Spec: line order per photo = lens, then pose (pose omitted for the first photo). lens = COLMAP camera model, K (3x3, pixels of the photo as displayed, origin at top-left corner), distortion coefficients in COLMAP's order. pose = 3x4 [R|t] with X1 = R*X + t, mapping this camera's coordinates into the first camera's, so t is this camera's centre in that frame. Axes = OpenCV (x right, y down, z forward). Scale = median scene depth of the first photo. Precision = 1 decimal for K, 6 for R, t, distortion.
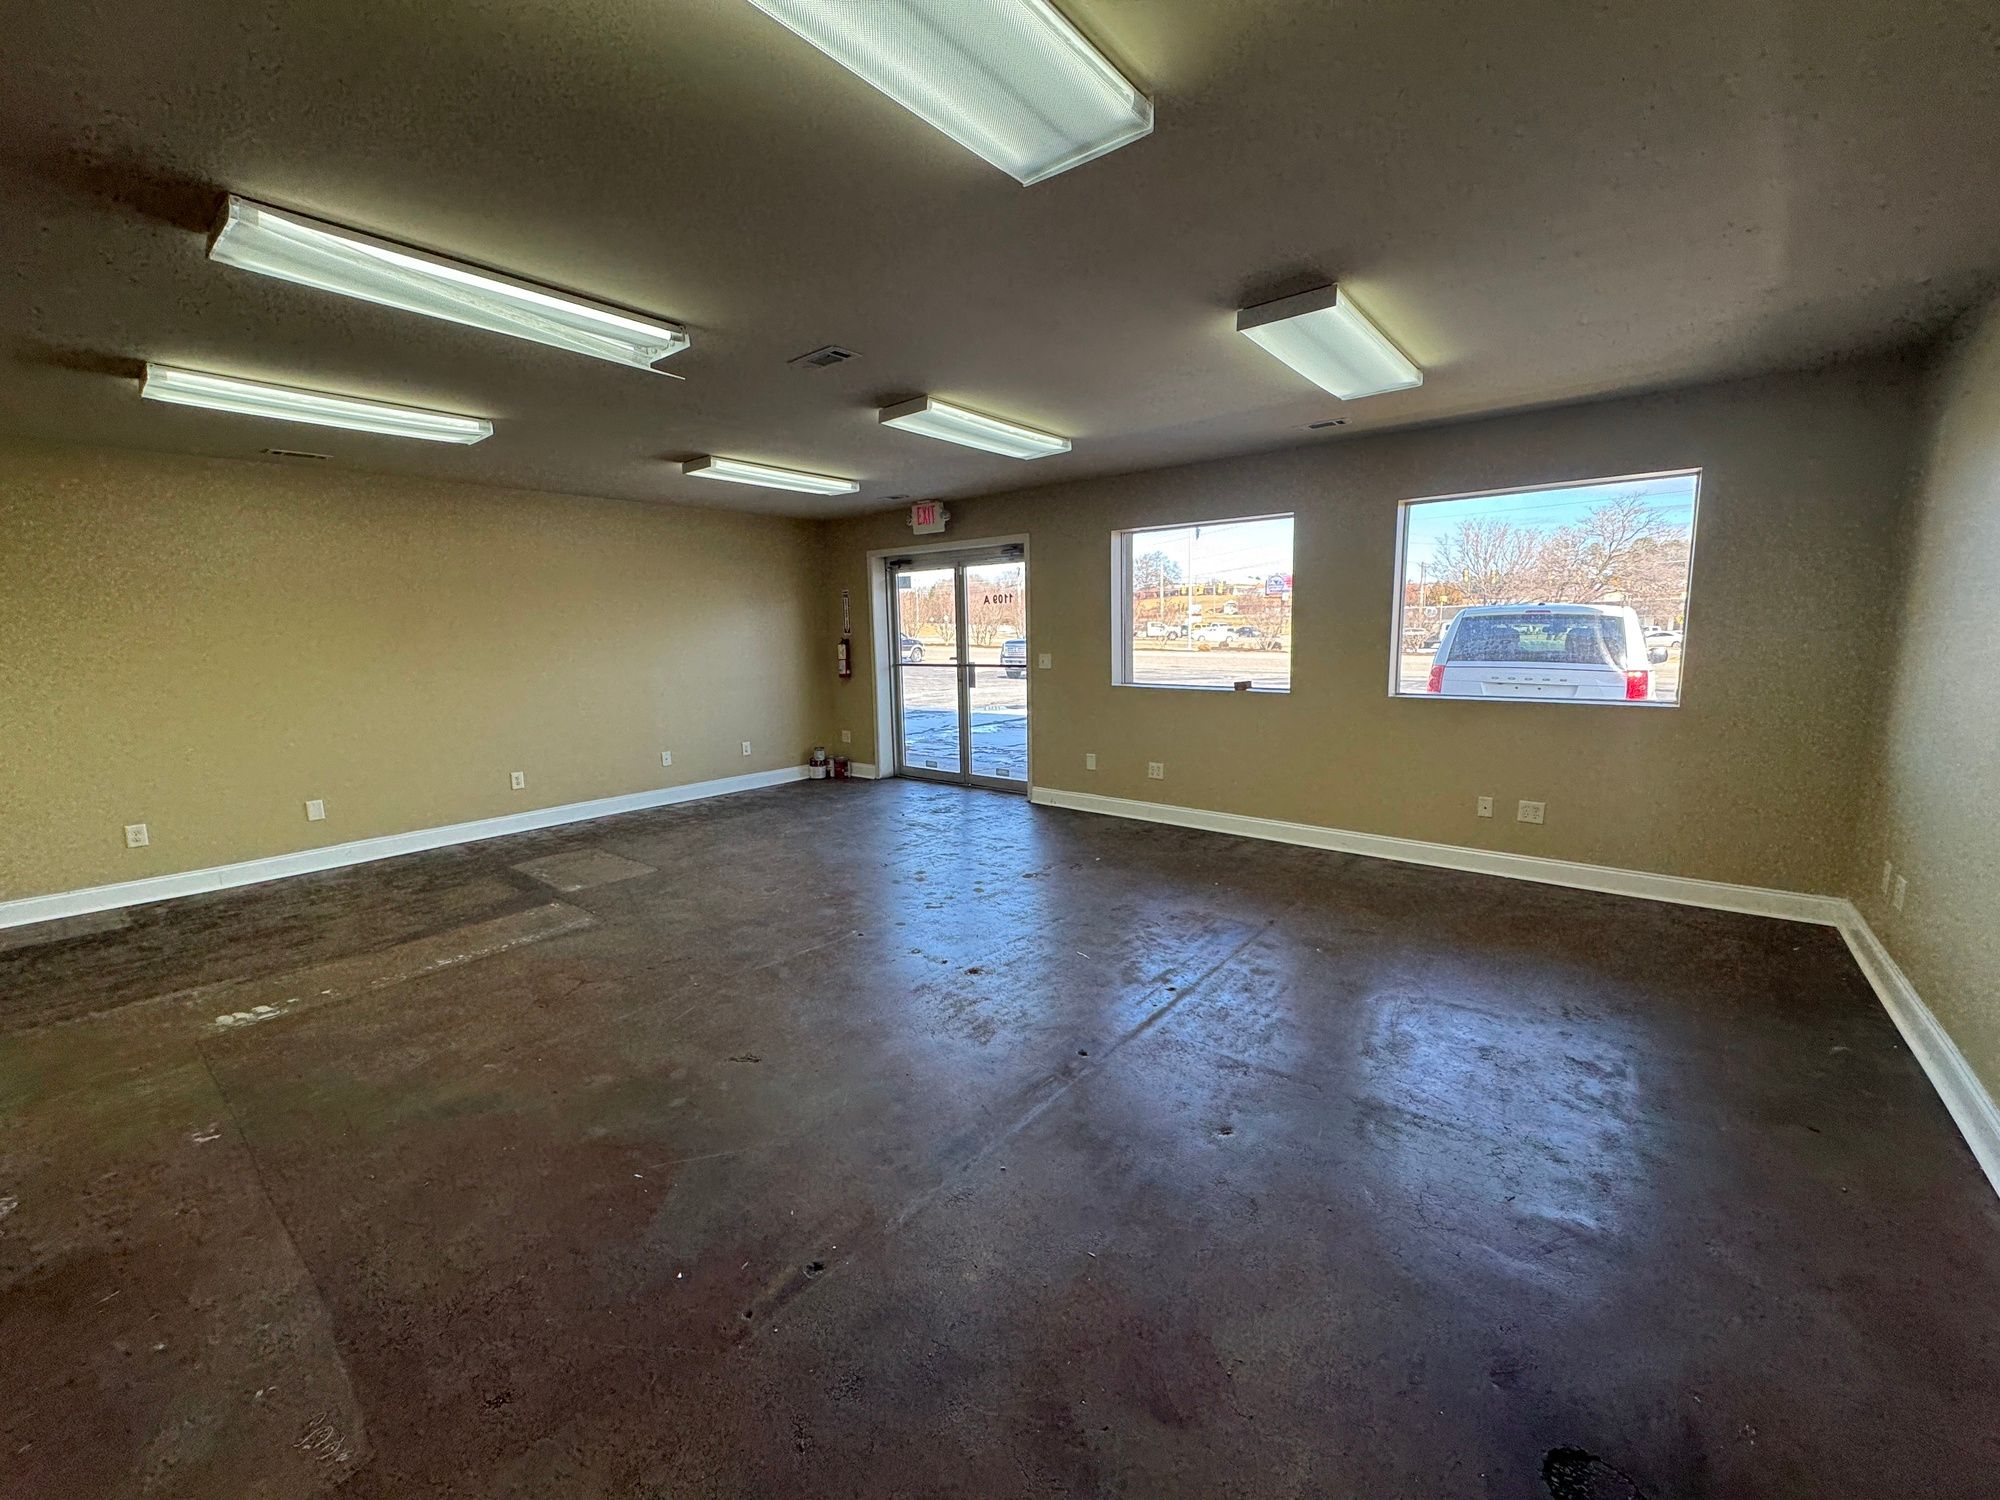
lens RADIAL K [[796.5, 0, 1000.0], [0, 796.5, 750.0], [0, 0, 1]] dist [0.001908, -0.001116]
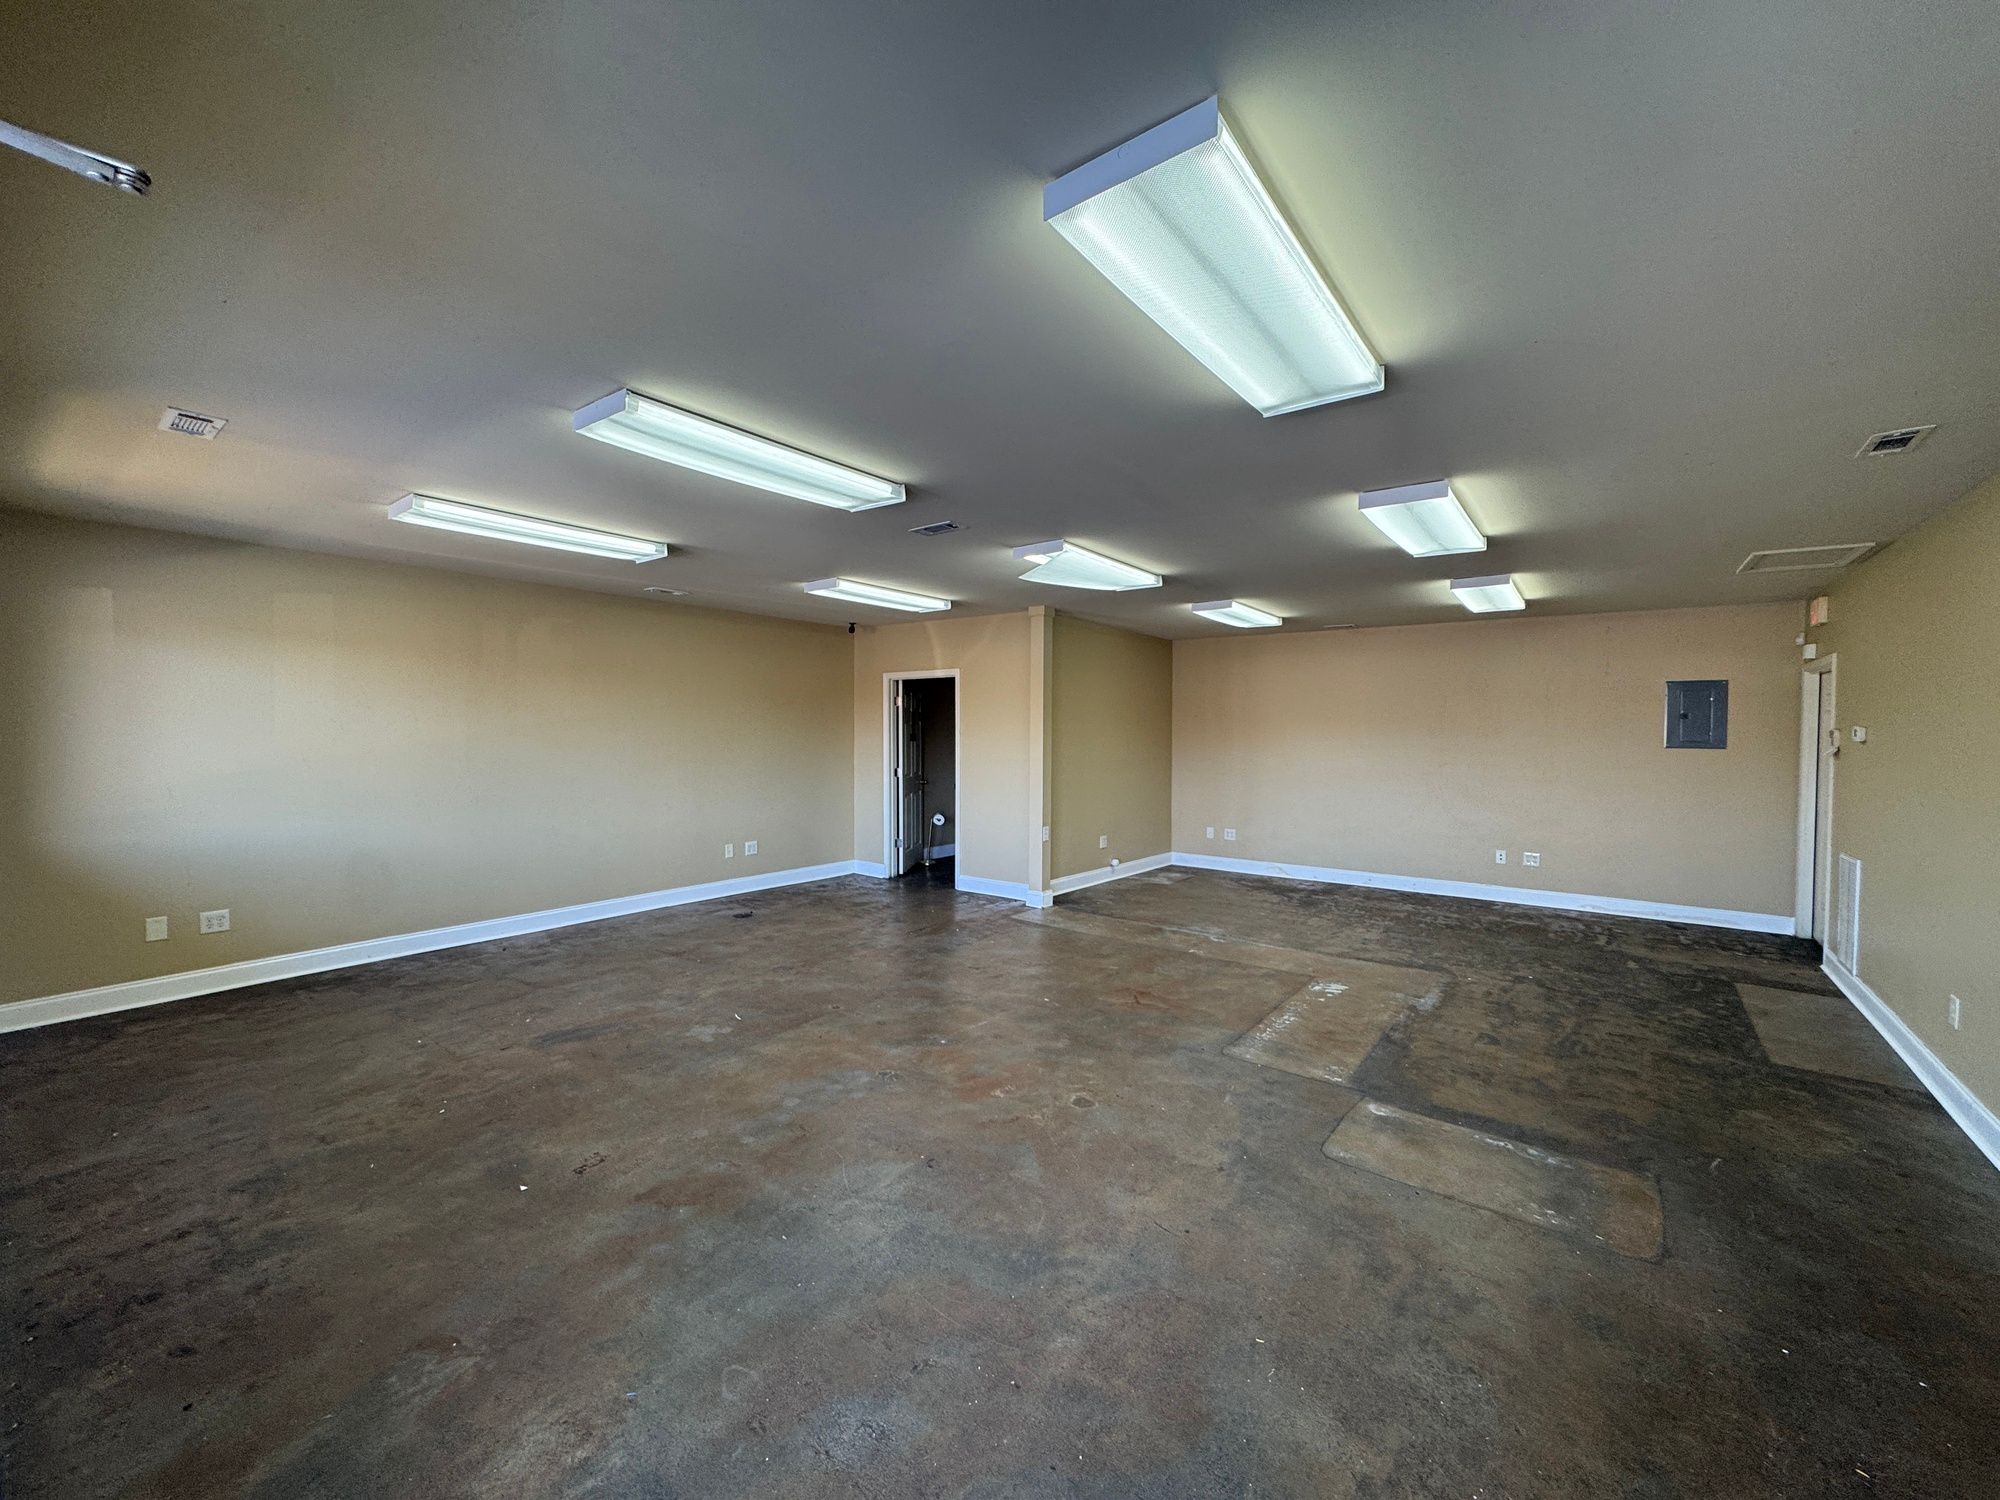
lens RADIAL K [[794.2, 0, 1002.1], [0, 794.2, 750.1], [0, 0, 1]] dist [-0.000656, -0.000089]
pose [[-0.999407, 0.012933, -0.031912, -0.131066], [0.007048, 0.983994, 0.178062, -0.173232], [0.033704, 0.177732, -0.983502, 1.089087]]
